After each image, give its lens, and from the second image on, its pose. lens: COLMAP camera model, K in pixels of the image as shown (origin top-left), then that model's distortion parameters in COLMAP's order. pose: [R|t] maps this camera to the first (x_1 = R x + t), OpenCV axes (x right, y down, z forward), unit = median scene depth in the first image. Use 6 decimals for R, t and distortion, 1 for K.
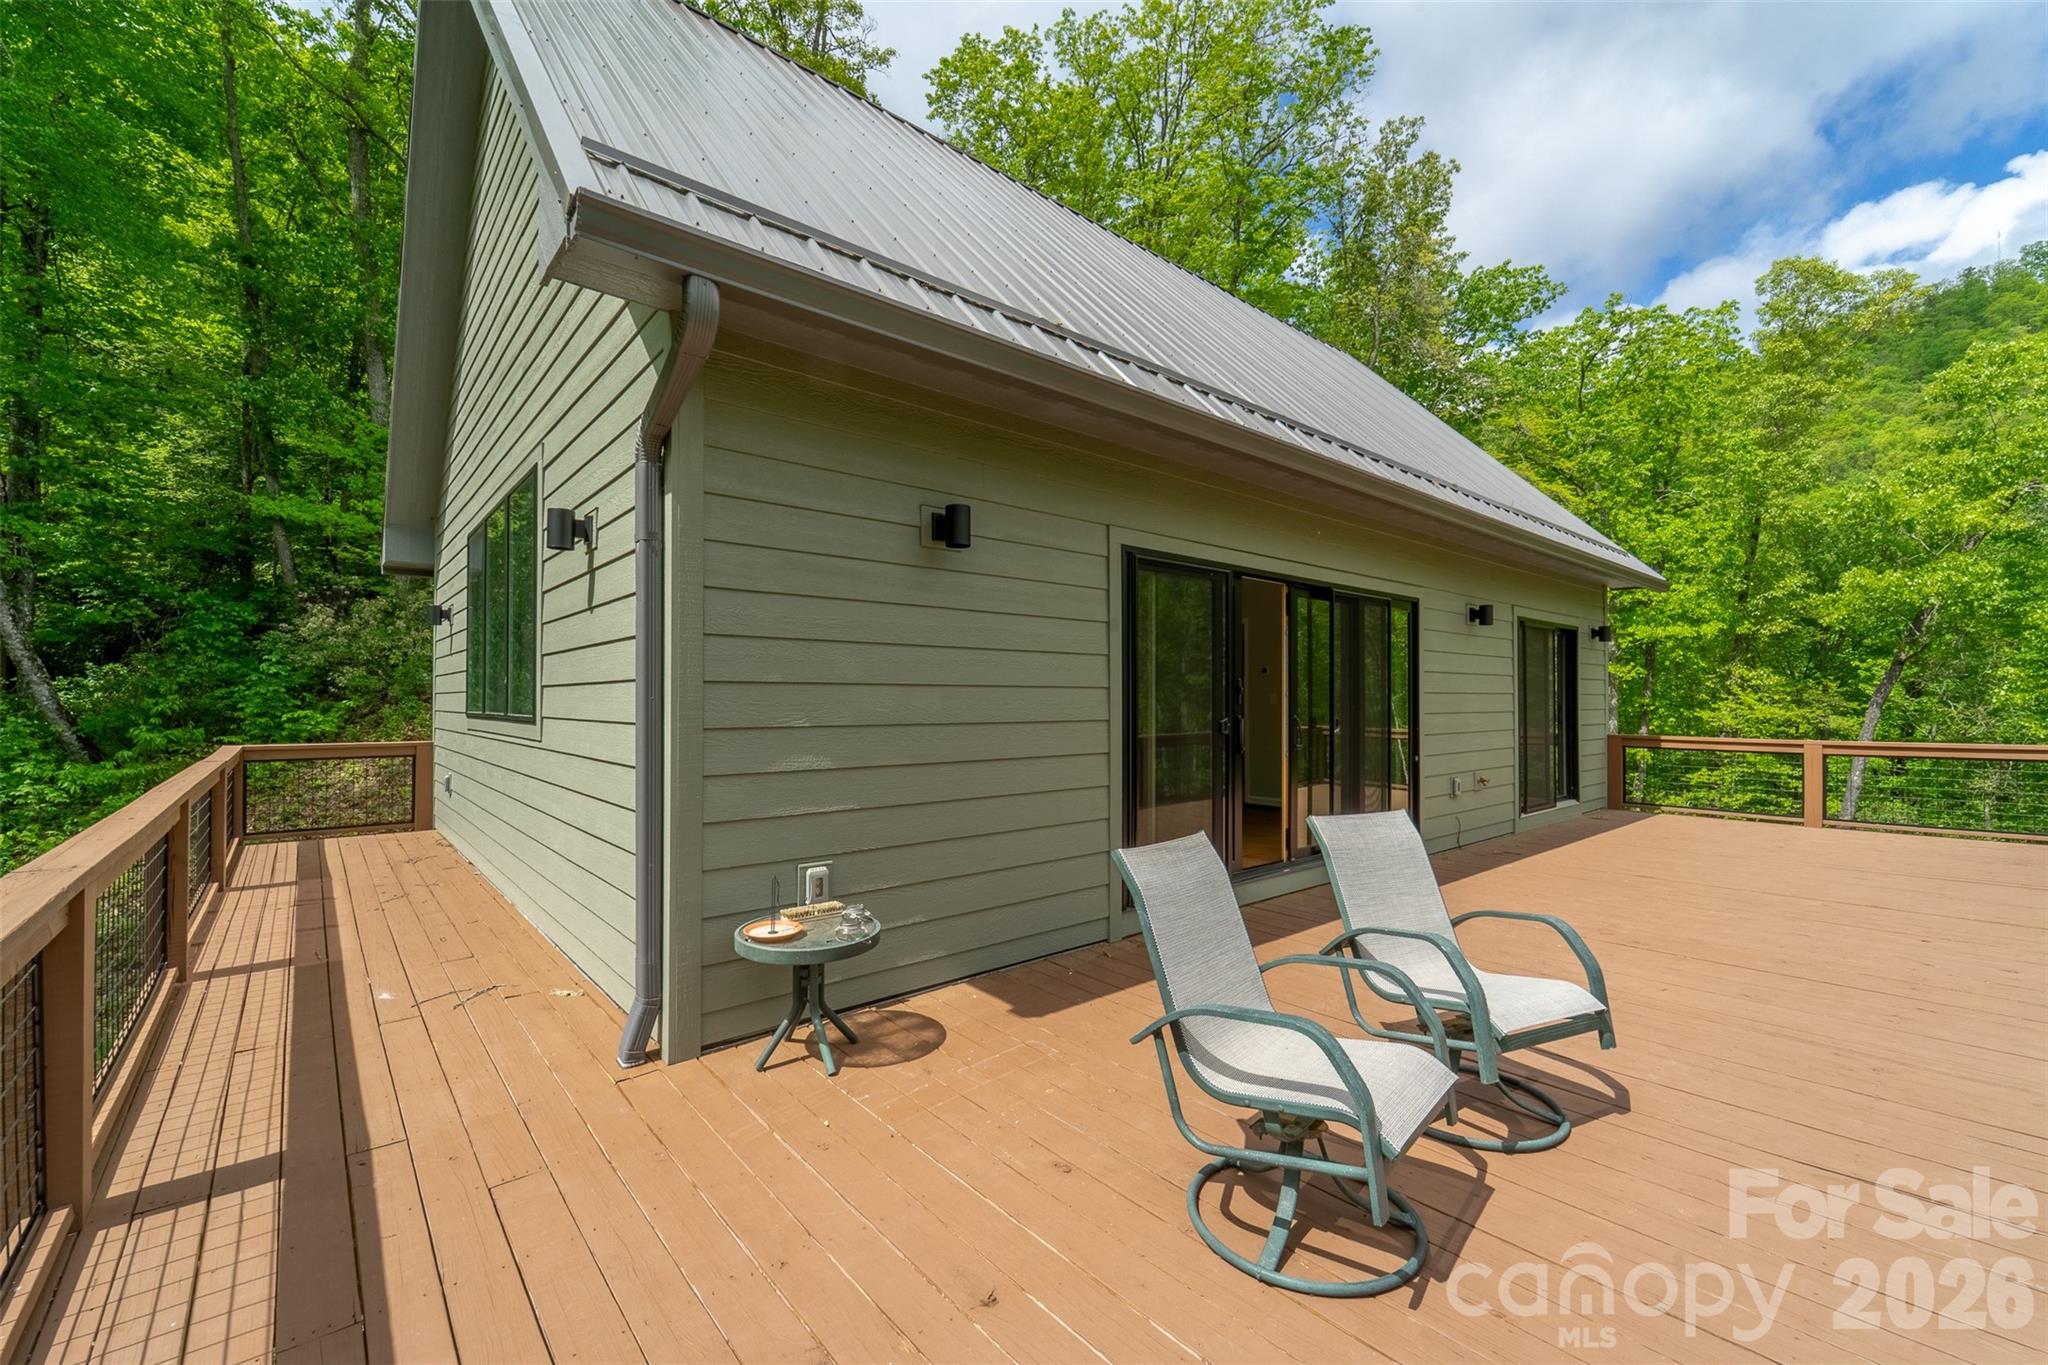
lens RADIAL K [[858.4, 0, 1031.8], [0, 858.4, 692.7], [0, 0, 1]] dist [0.000428, -0.000294]
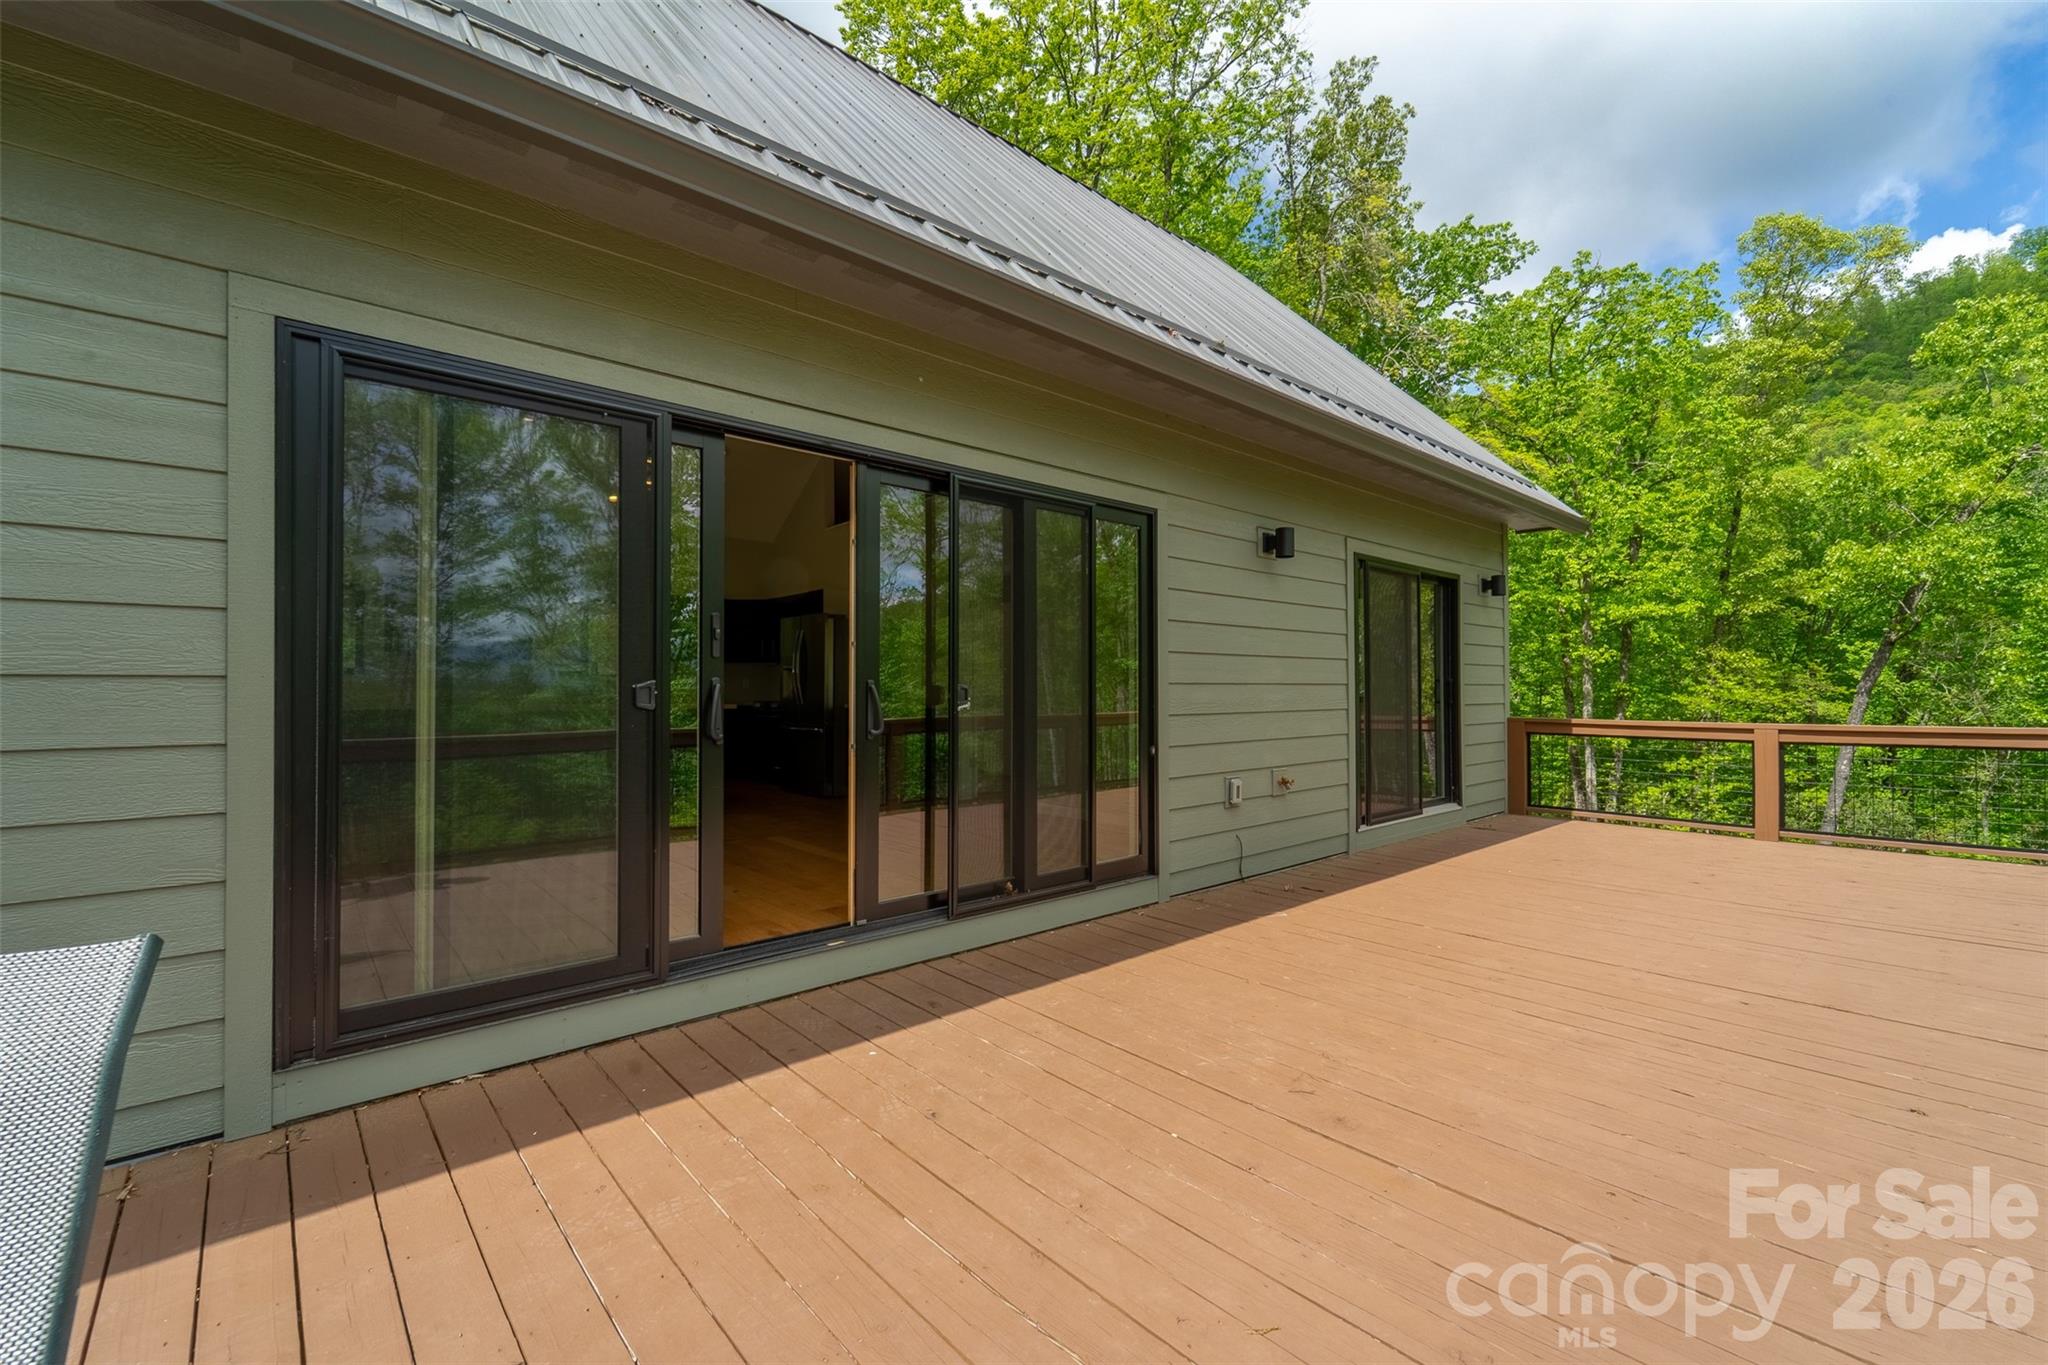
lens RADIAL K [[874.4, 0, 1035.7], [0, 874.4, 679.2], [0, 0, 1]] dist [0.006249, -0.000641]
pose [[0.999827, -0.004808, 0.017996, 0.066102], [0.004917, 0.999970, -0.006009, 0.004840], [-0.017966, 0.006096, 0.999820, 0.062127]]
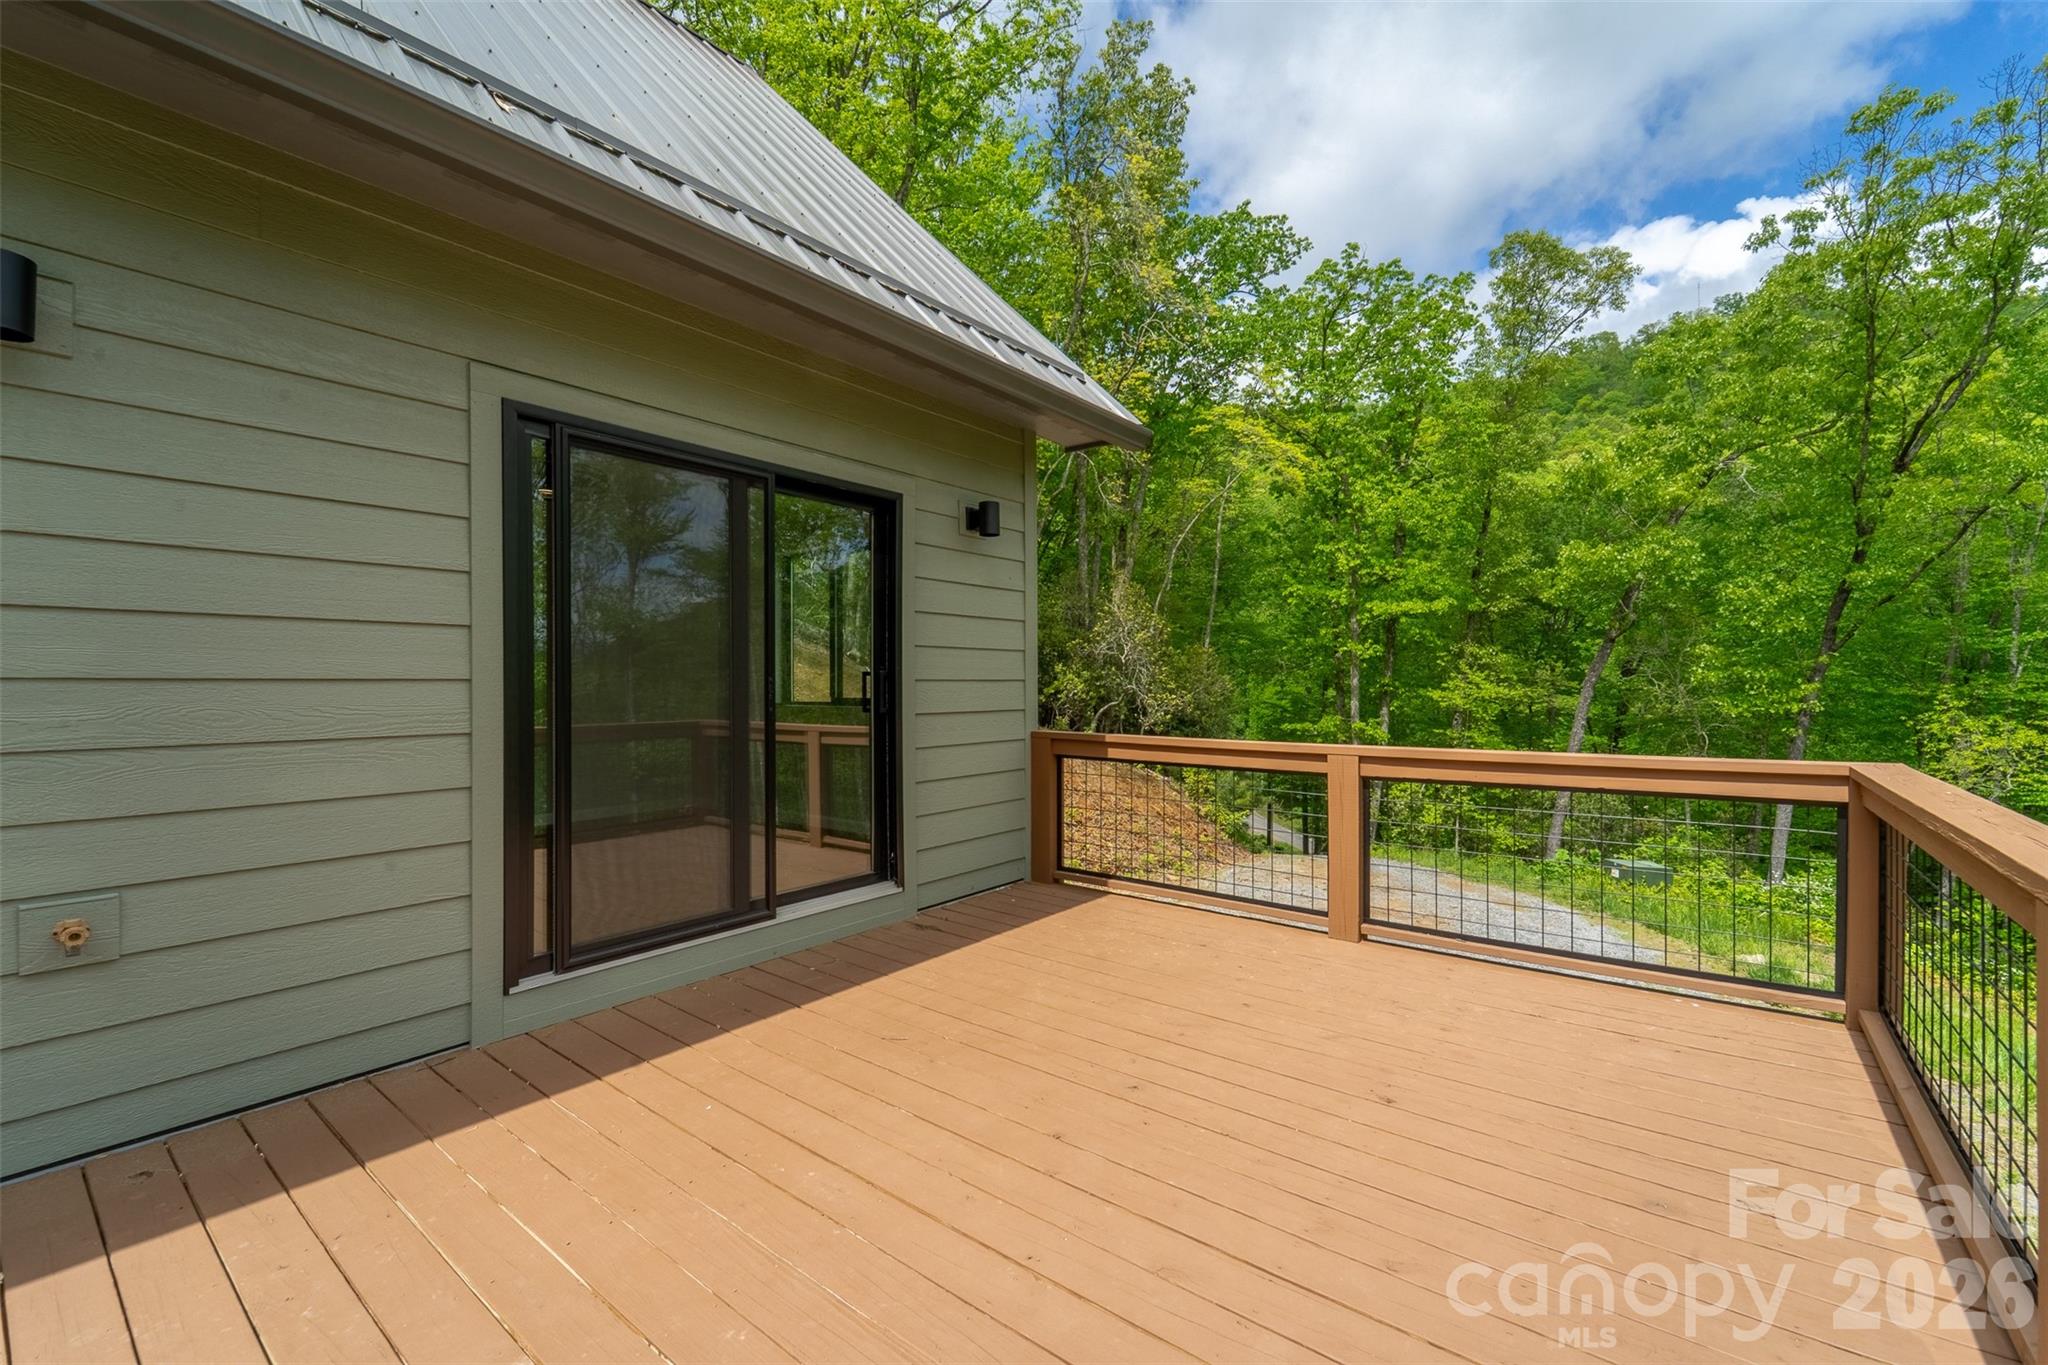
lens RADIAL K [[858.7, 0, 1024.0], [0, 858.7, 682.5], [0, 0, 1]] dist [0.012465, -0.009156]
pose [[0.983404, -0.002979, 0.181406, 0.165460], [0.001706, 0.999973, 0.007175, 0.004849], [-0.181423, -0.006746, 0.983382, 0.146897]]
